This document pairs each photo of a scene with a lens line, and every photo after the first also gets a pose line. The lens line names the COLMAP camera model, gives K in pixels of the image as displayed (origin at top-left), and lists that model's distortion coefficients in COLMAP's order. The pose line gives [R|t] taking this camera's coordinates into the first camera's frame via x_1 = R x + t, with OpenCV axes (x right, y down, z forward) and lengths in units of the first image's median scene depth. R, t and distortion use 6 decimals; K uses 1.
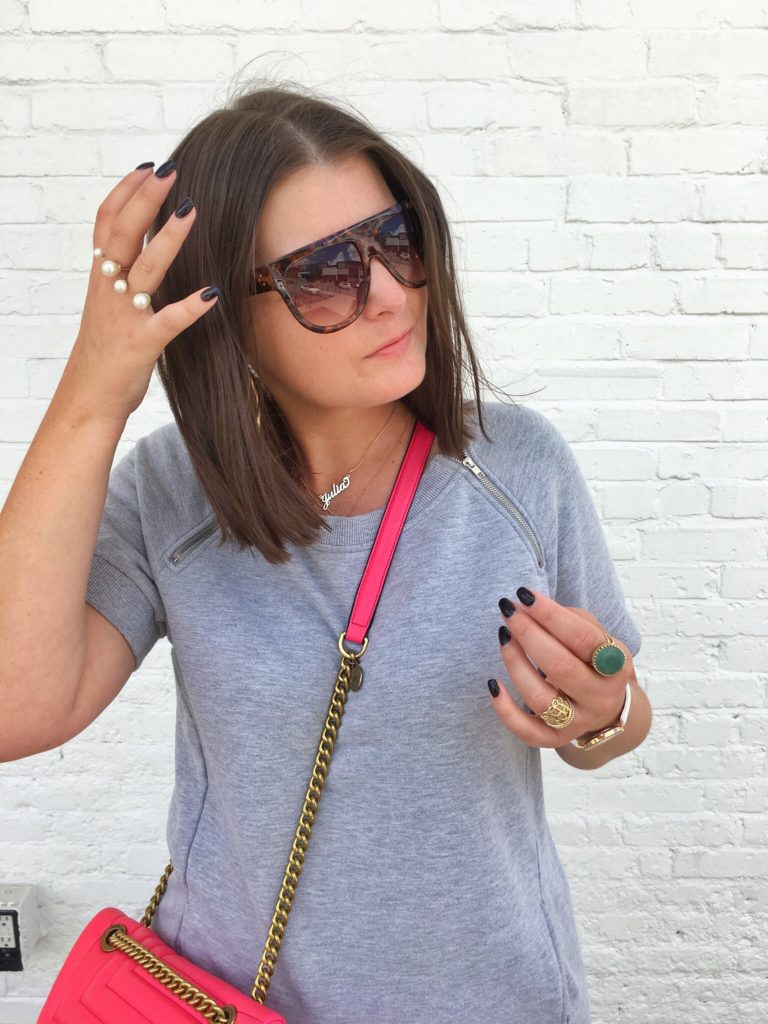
lens RADIAL K [[866.0, 0, 387.7], [0, 866.0, 504.0], [0, 0, 1]] dist [0.066216, -0.090631]
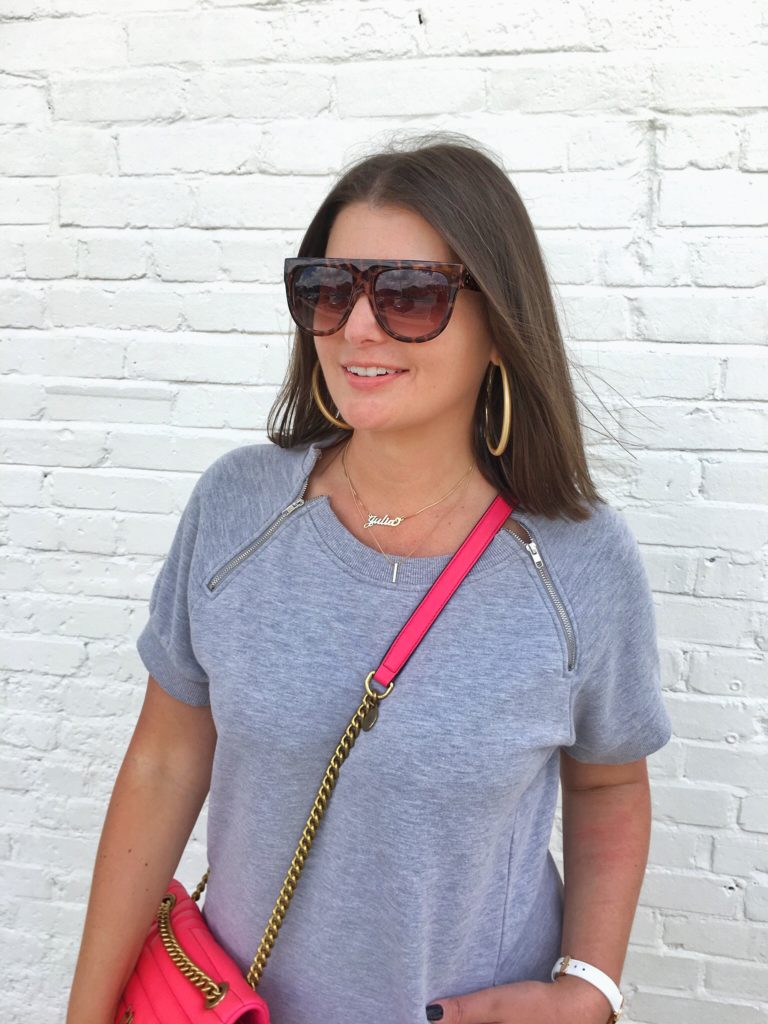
lens RADIAL K [[866.0, 0, 404.4], [0, 866.0, 513.1], [0, 0, 1]] dist [0.066216, -0.090631]
pose [[0.981980, 0.059612, -0.179338, 0.690178], [-0.061499, 0.998095, -0.004979, -0.037867], [0.178699, 0.015918, 0.983775, 0.155055]]
